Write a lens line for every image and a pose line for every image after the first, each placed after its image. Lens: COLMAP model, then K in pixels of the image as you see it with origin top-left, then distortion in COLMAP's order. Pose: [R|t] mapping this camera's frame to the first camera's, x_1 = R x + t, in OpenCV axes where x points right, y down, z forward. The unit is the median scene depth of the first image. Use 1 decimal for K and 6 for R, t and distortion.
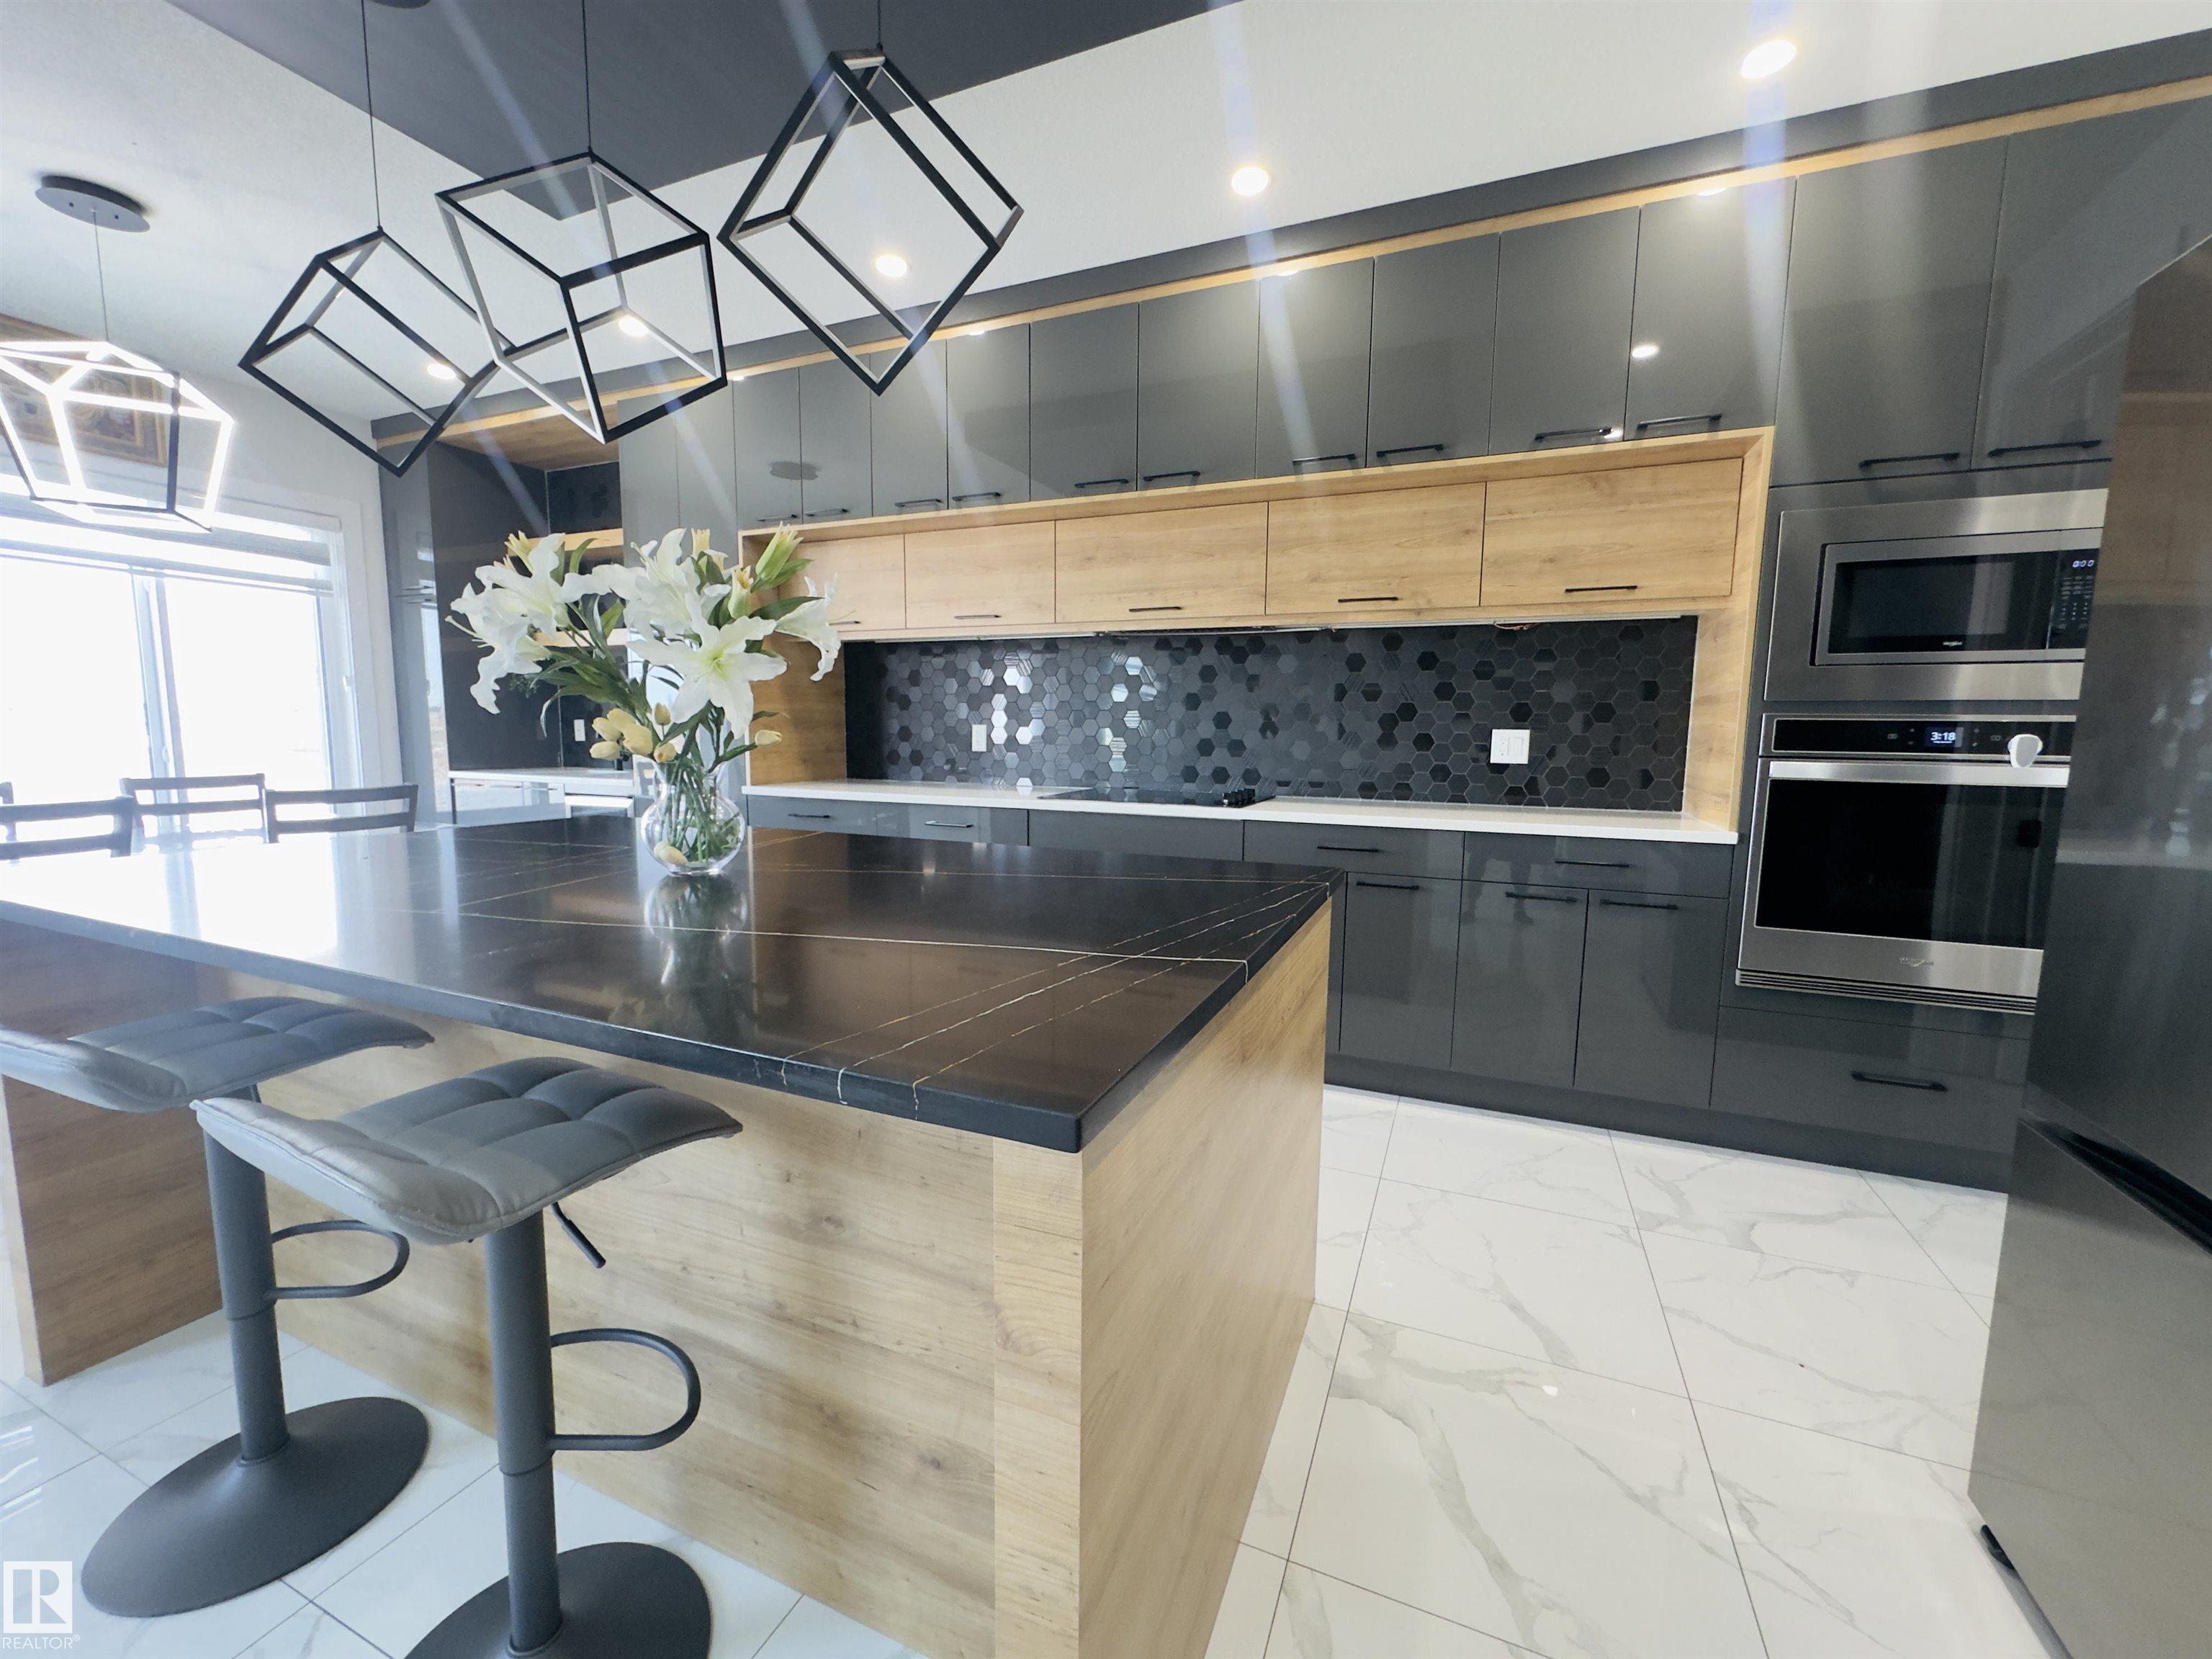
lens RADIAL K [[882.5, 0, 1109.9], [0, 882.5, 825.8], [0, 0, 1]] dist [-0.002796, 0.000196]
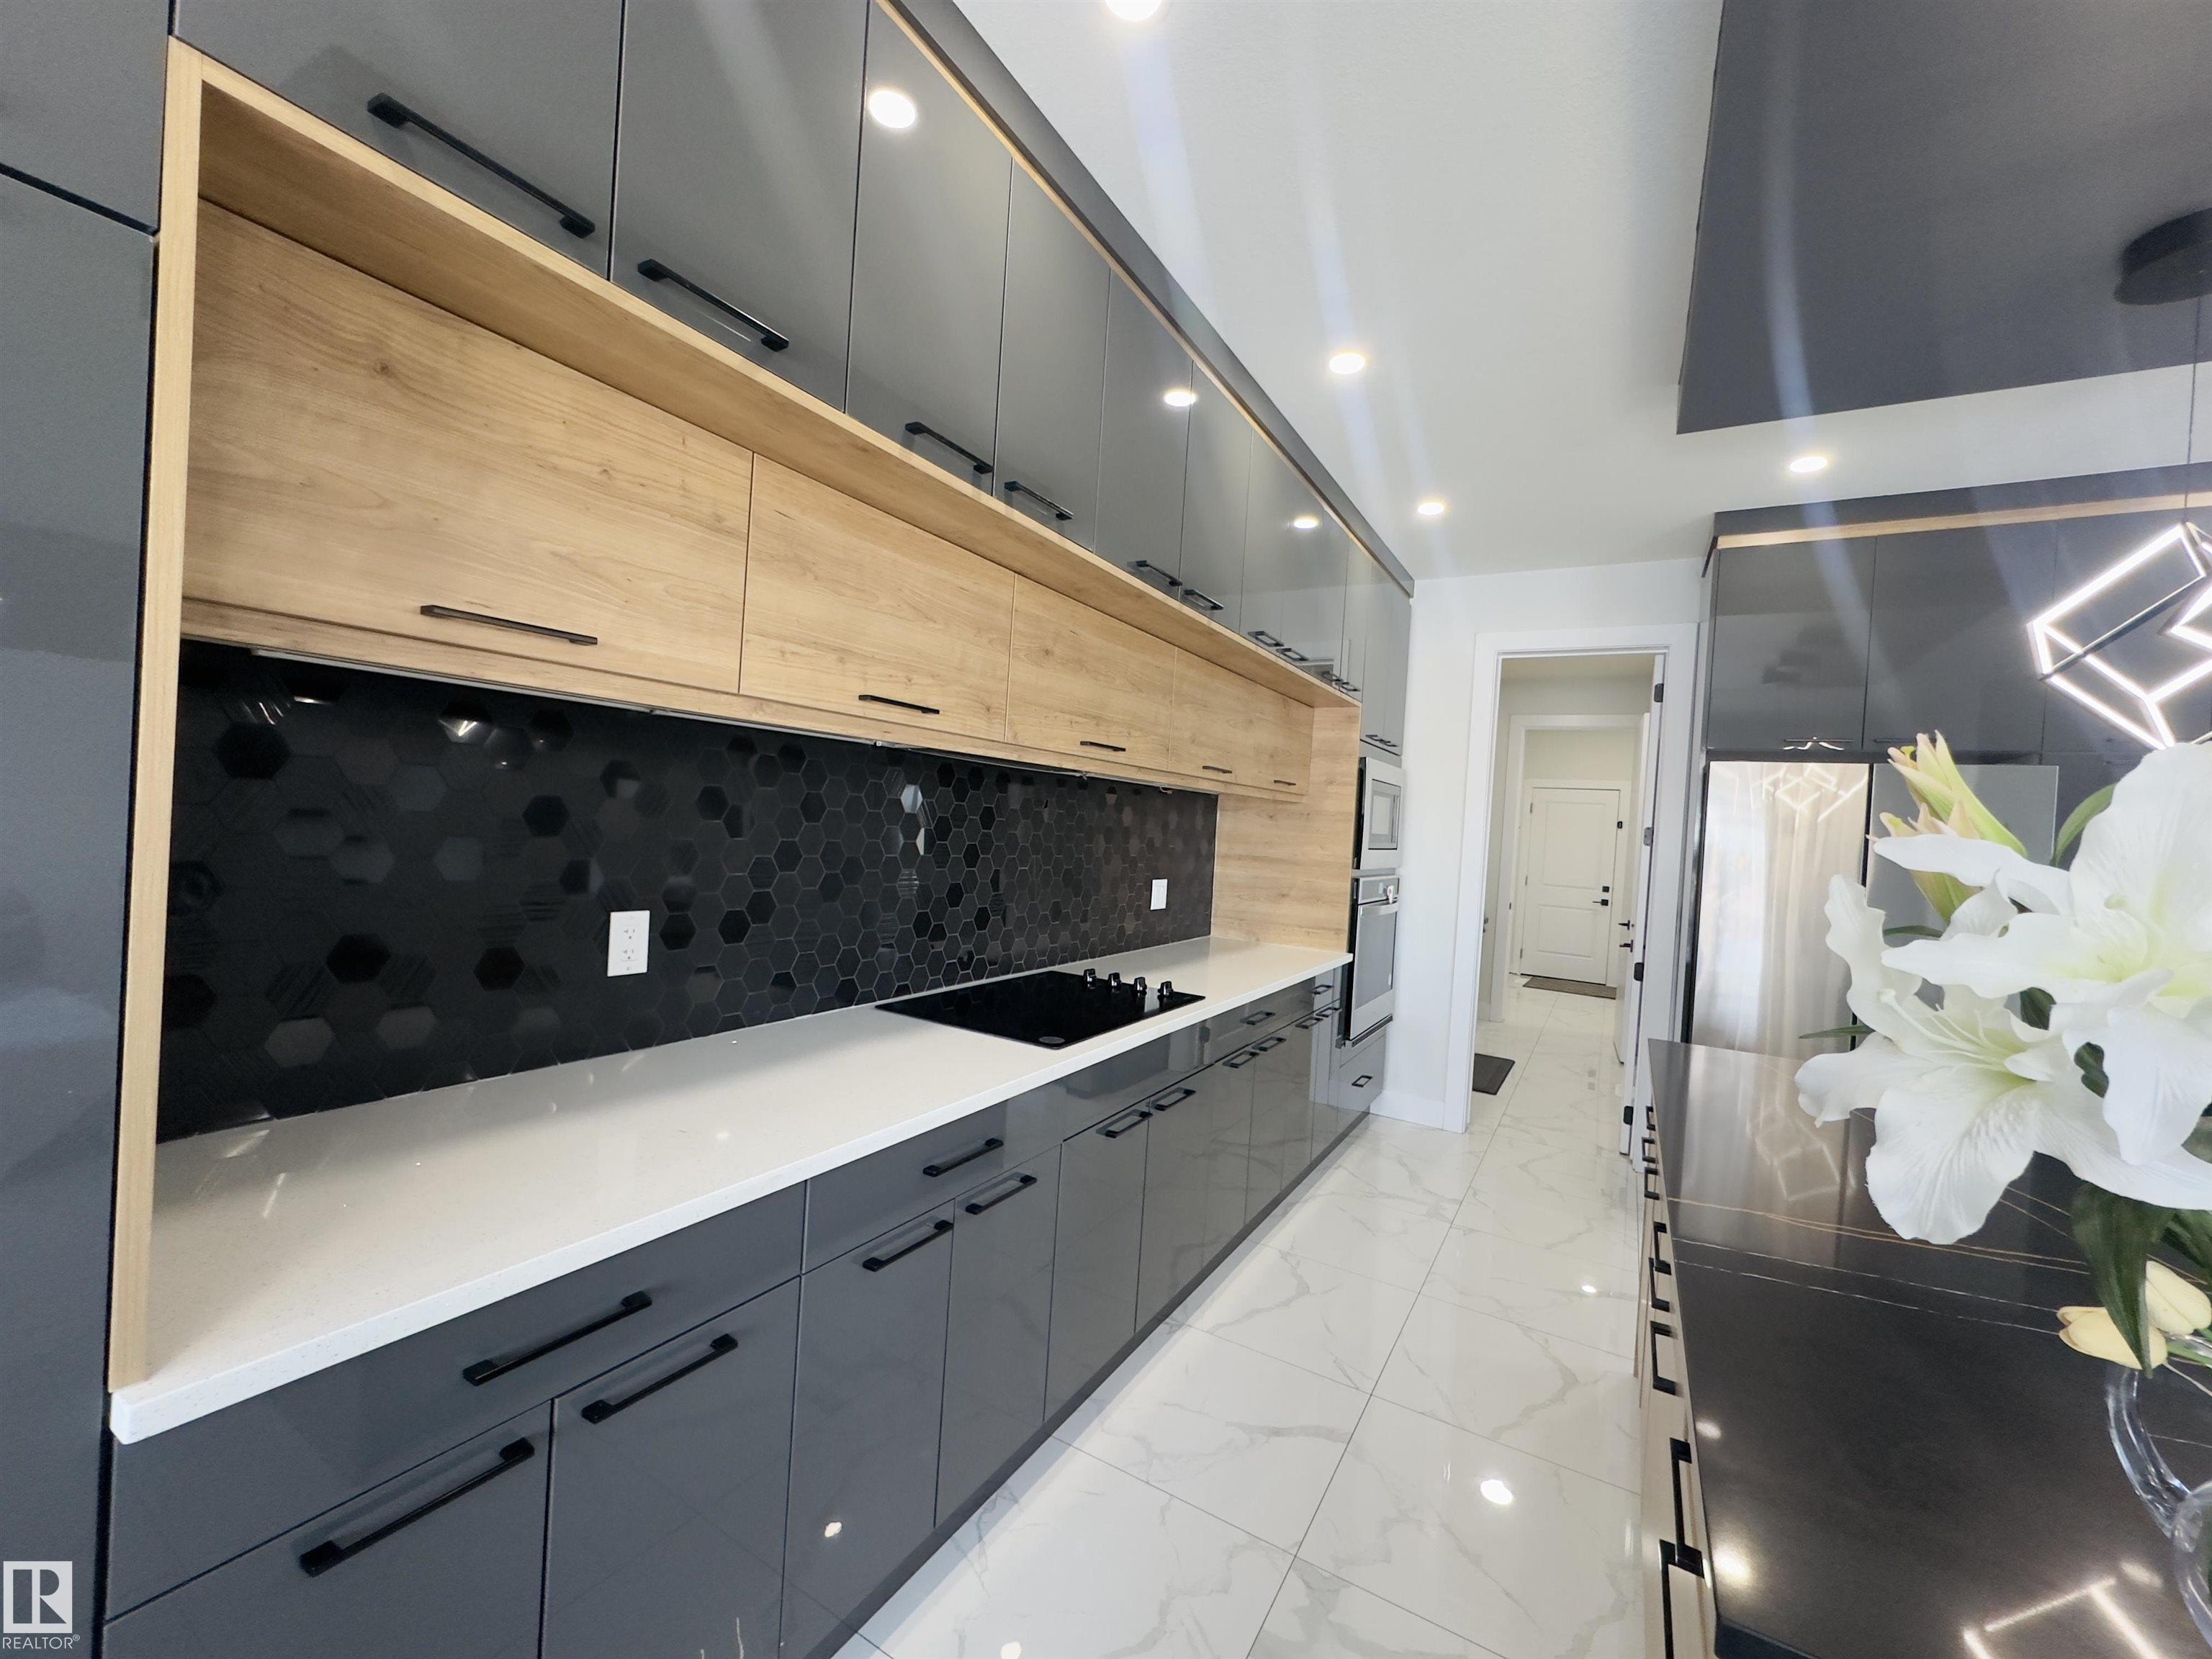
lens RADIAL K [[882.5, 0, 1115.8], [0, 882.5, 830.5], [0, 0, 1]] dist [-0.002796, 0.000196]
pose [[0.136547, -0.014433, 0.990529, -0.651846], [0.041830, 0.999086, 0.008791, -0.178062], [-0.989750, 0.040233, 0.137026, 0.871168]]
